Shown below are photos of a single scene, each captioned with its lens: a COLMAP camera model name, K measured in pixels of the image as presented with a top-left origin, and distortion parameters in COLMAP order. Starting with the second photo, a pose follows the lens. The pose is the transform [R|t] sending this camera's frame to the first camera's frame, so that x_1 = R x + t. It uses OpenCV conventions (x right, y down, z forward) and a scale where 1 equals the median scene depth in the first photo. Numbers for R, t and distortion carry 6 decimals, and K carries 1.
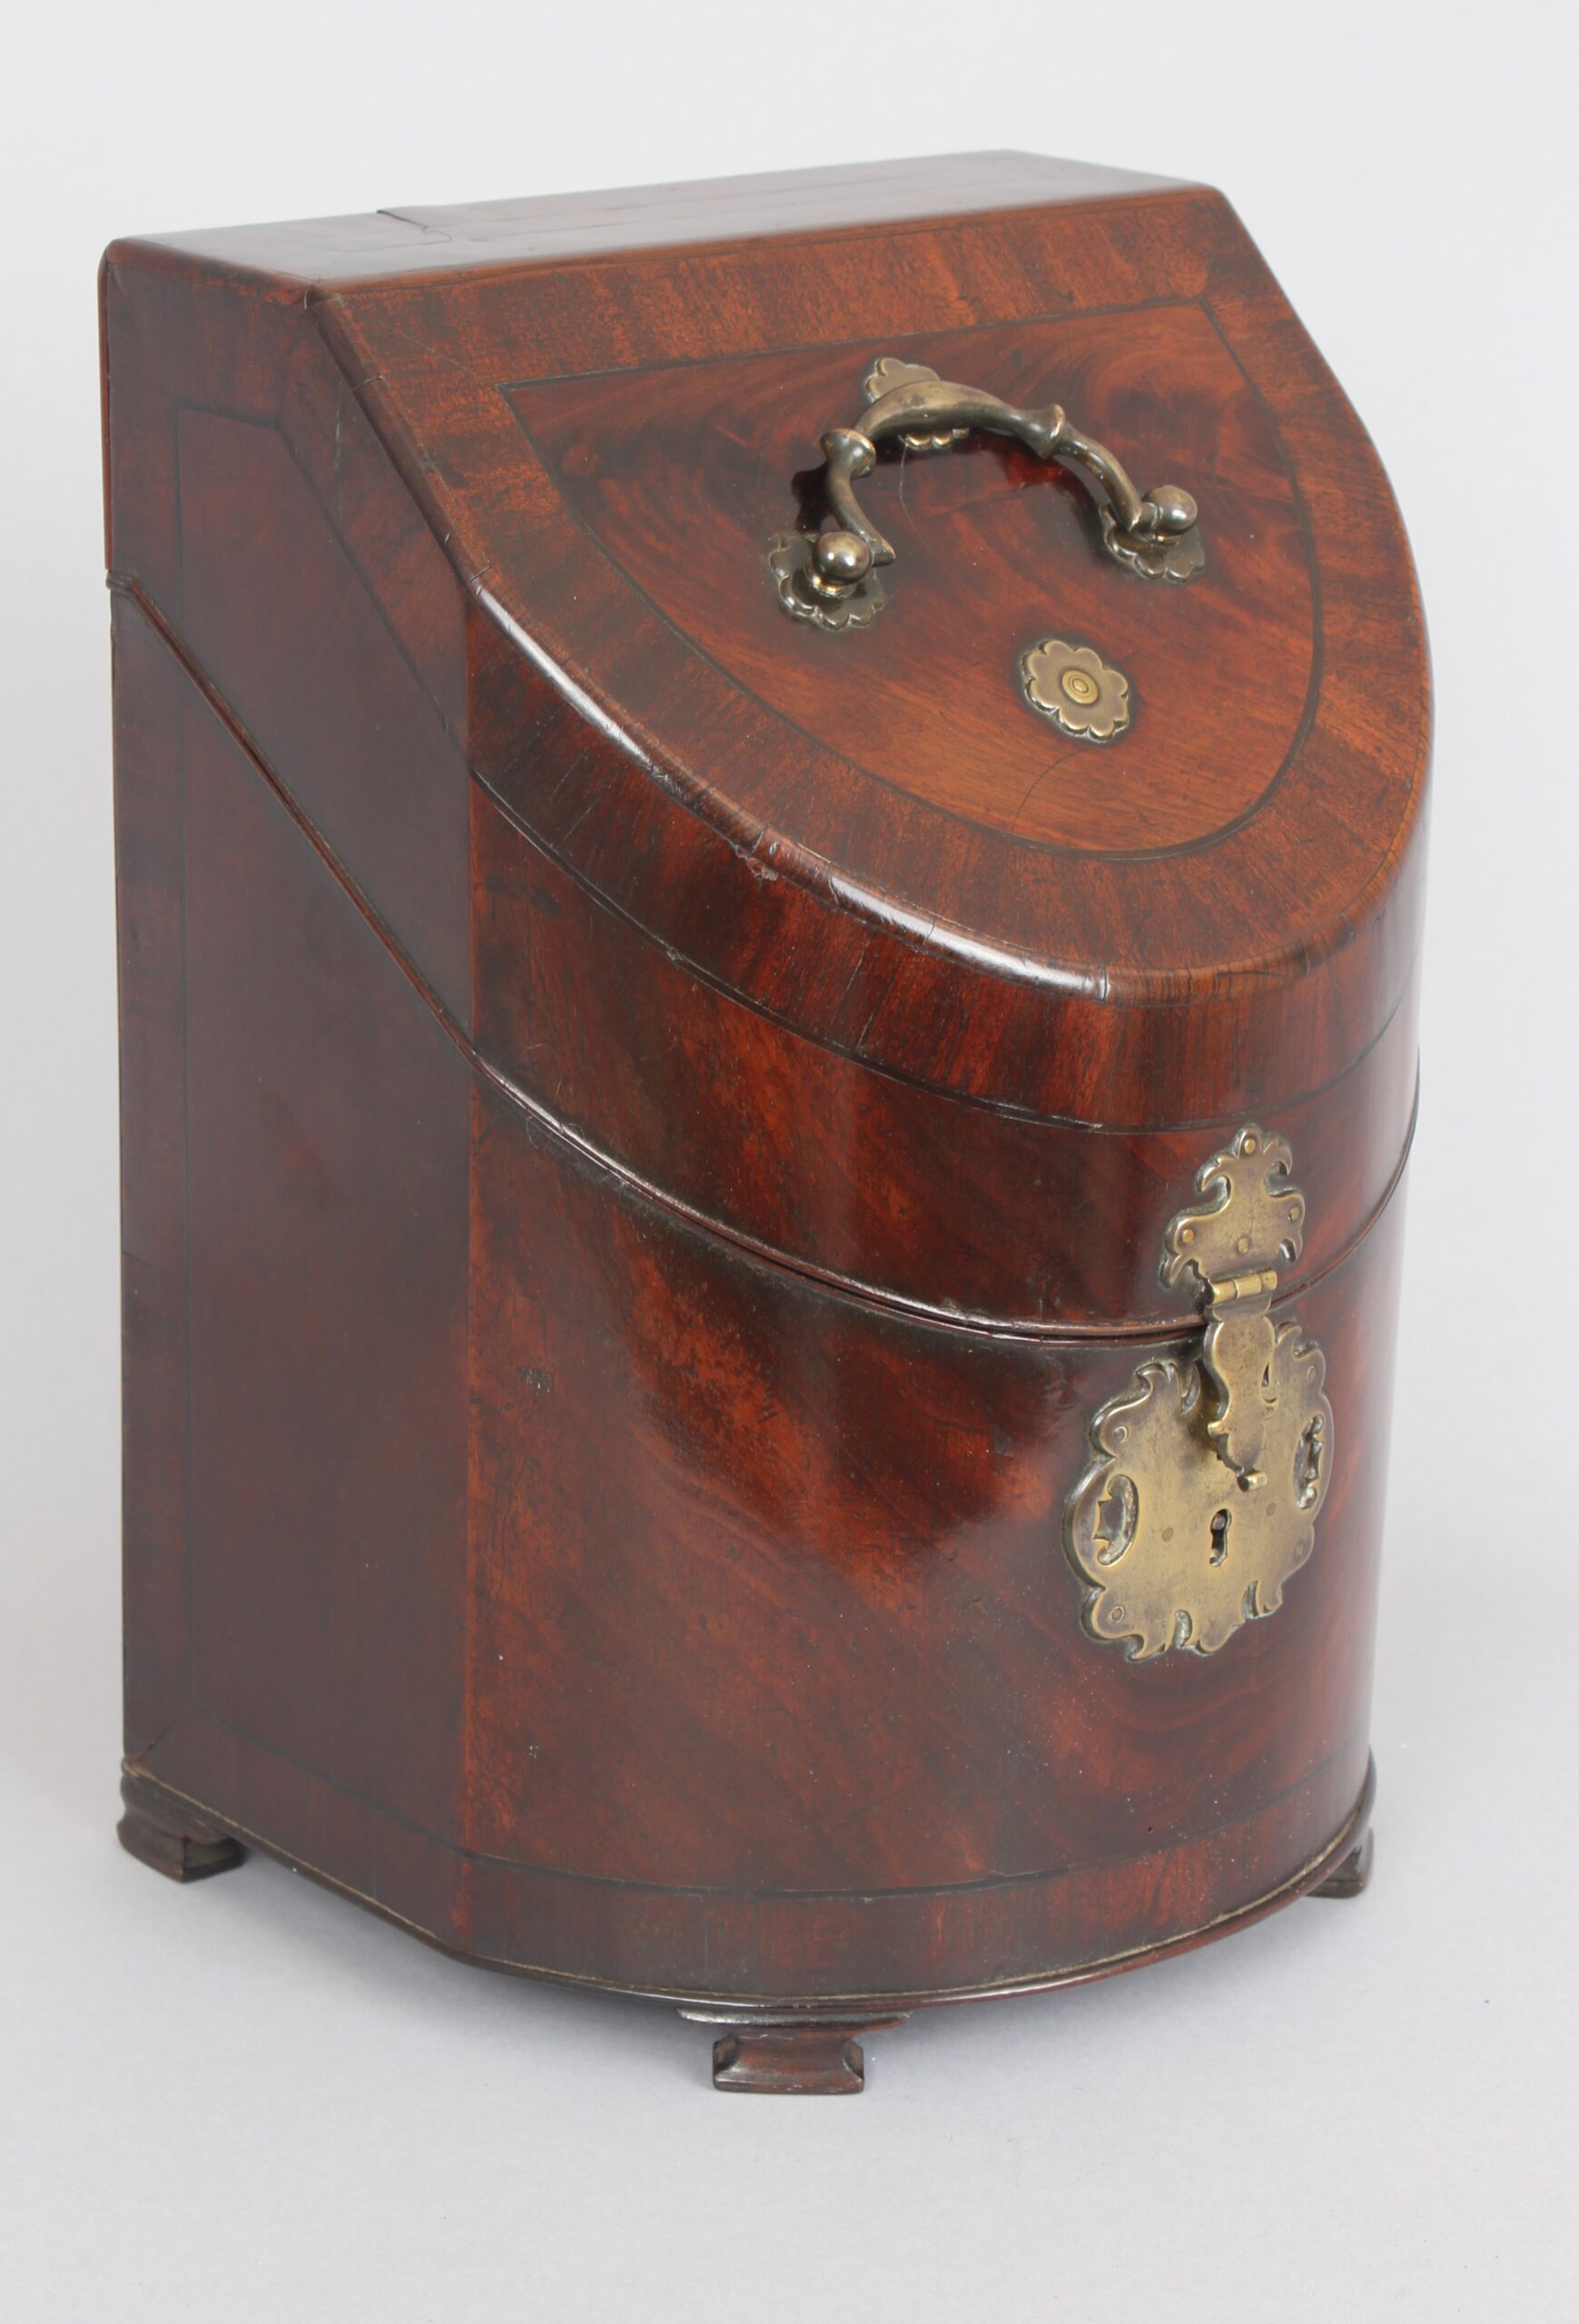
lens RADIAL K [[5725.8, 0, 787.9], [0, 5725.8, 1003.9], [0, 0, 1]] dist [-0.053465, 0.261749]
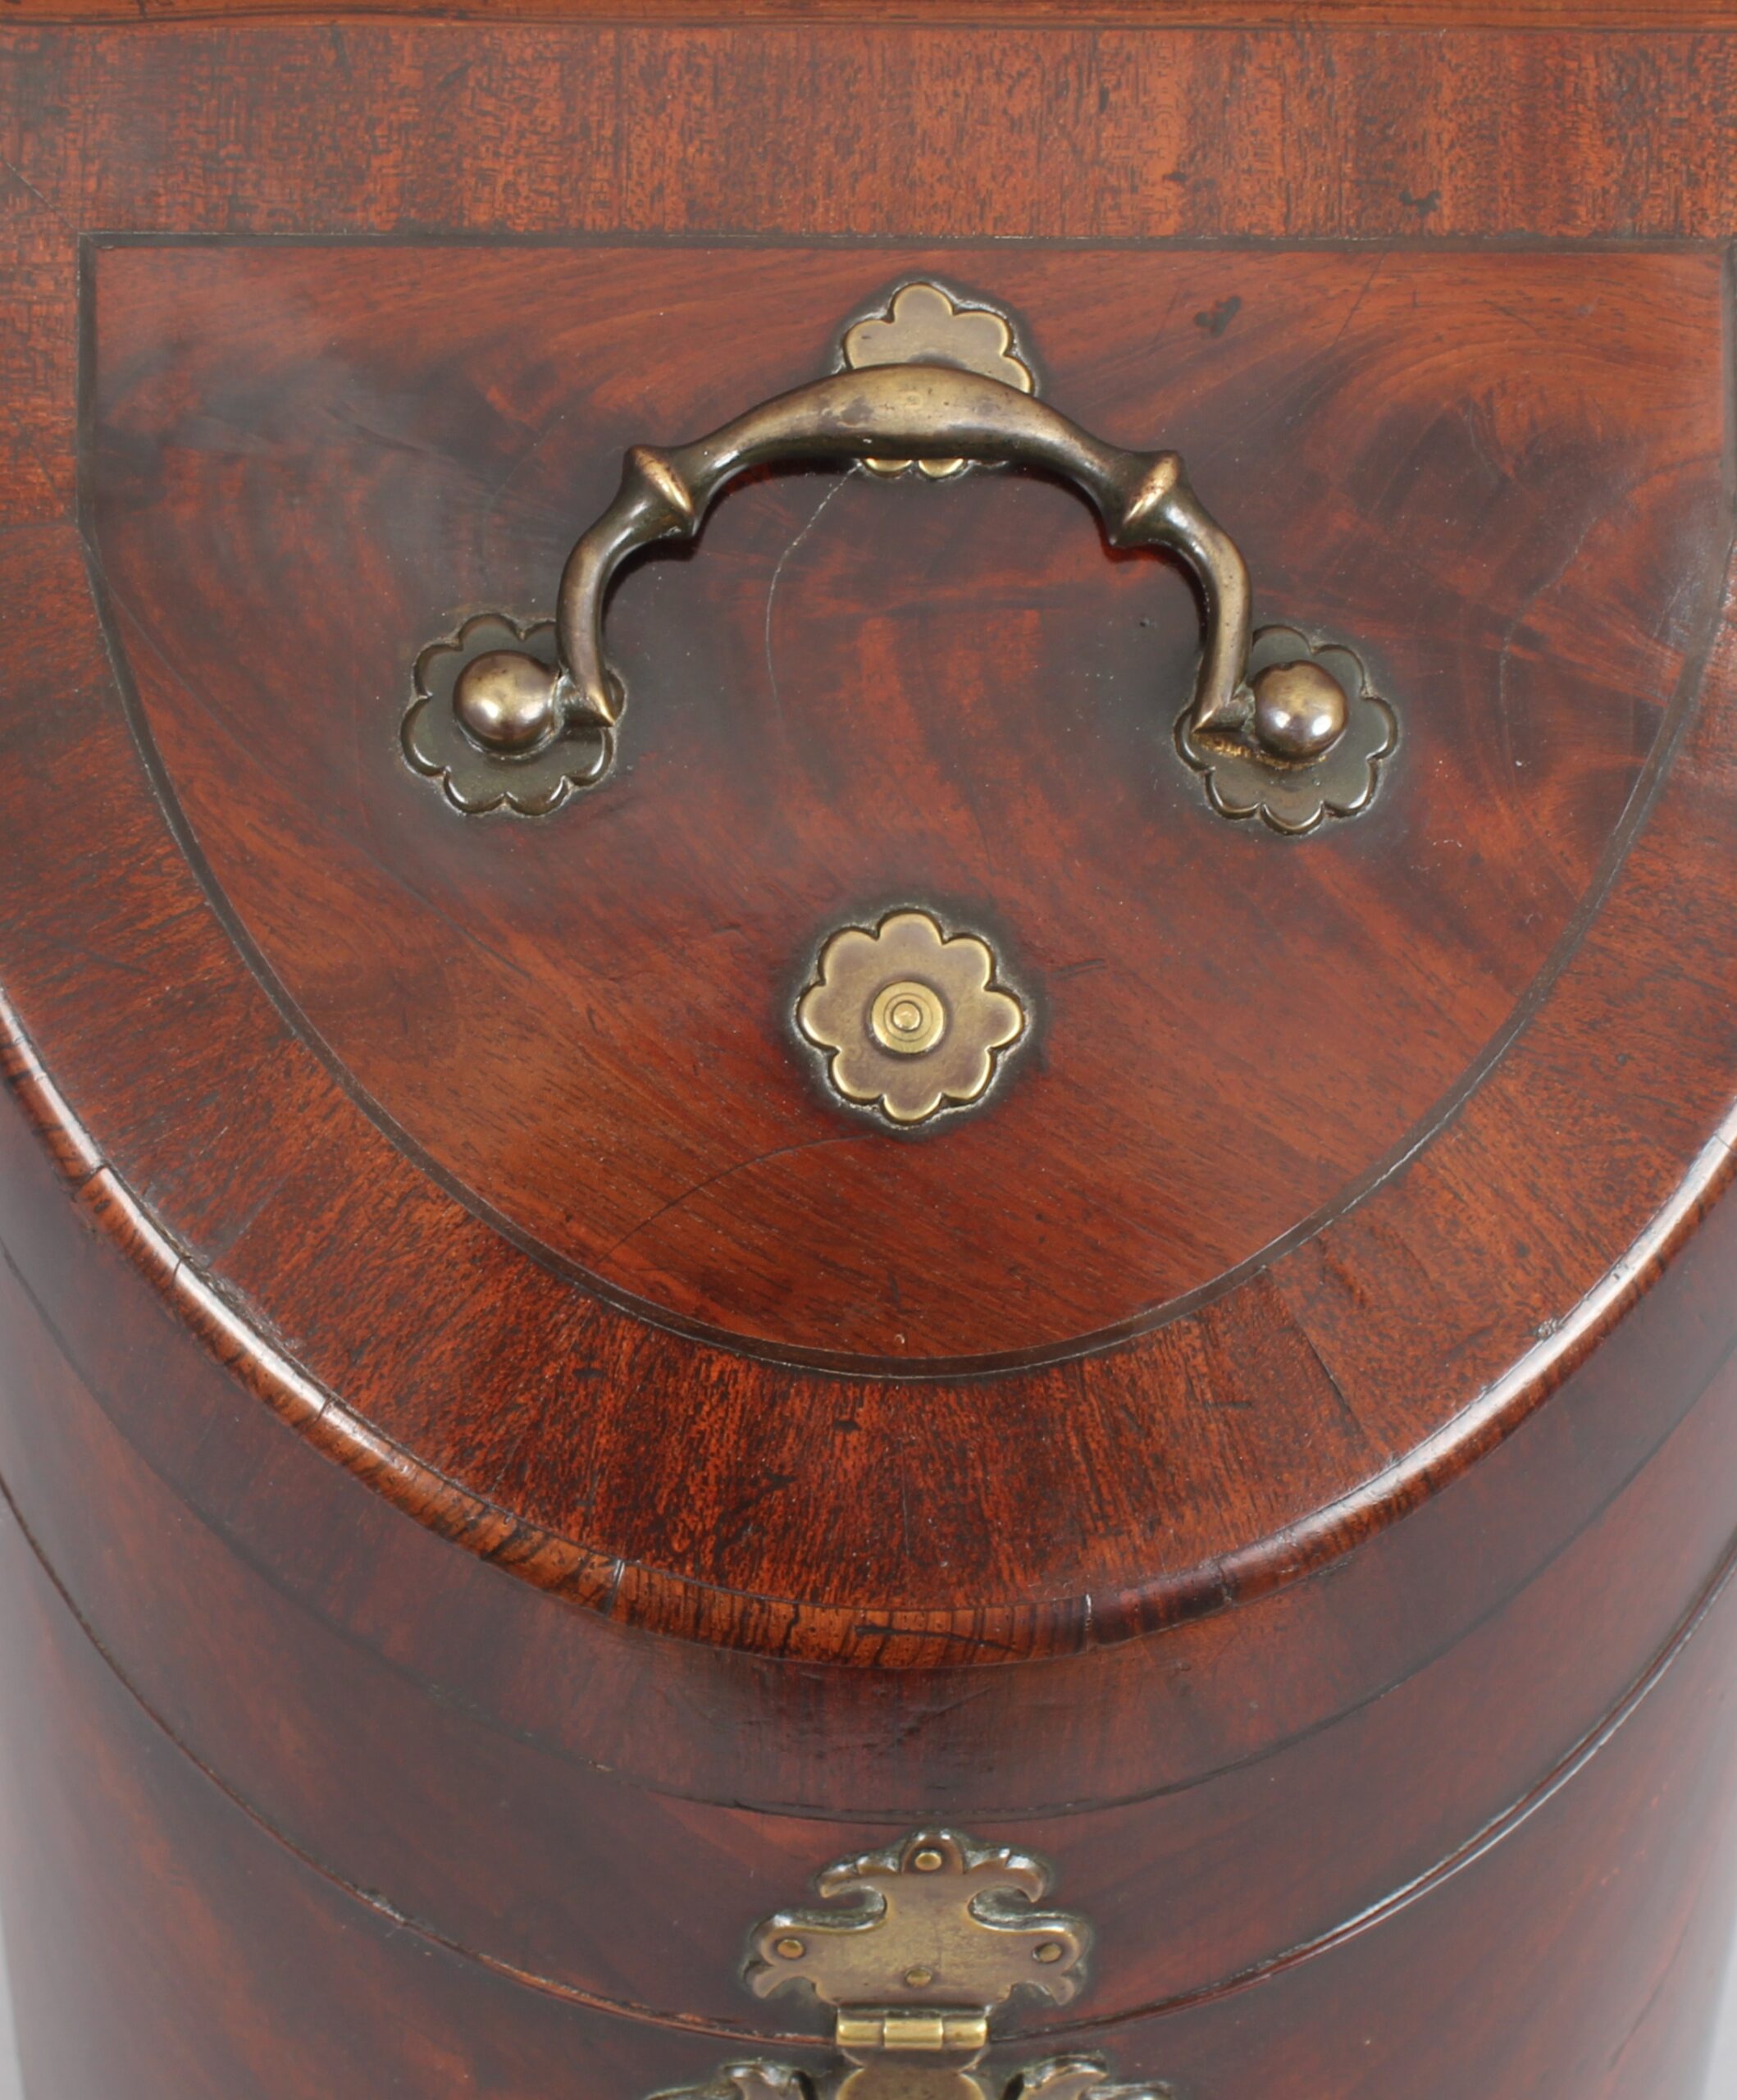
lens RADIAL K [[4912.0, 0, 788.6], [0, 4912.0, 1046.8], [0, 0, 1]] dist [-0.085610, 0.564417]
pose [[0.770447, 0.391787, -0.502906, 0.283682], [-0.172951, 0.887736, 0.426629, -0.254669], [0.613596, -0.241717, 0.751714, 0.628995]]
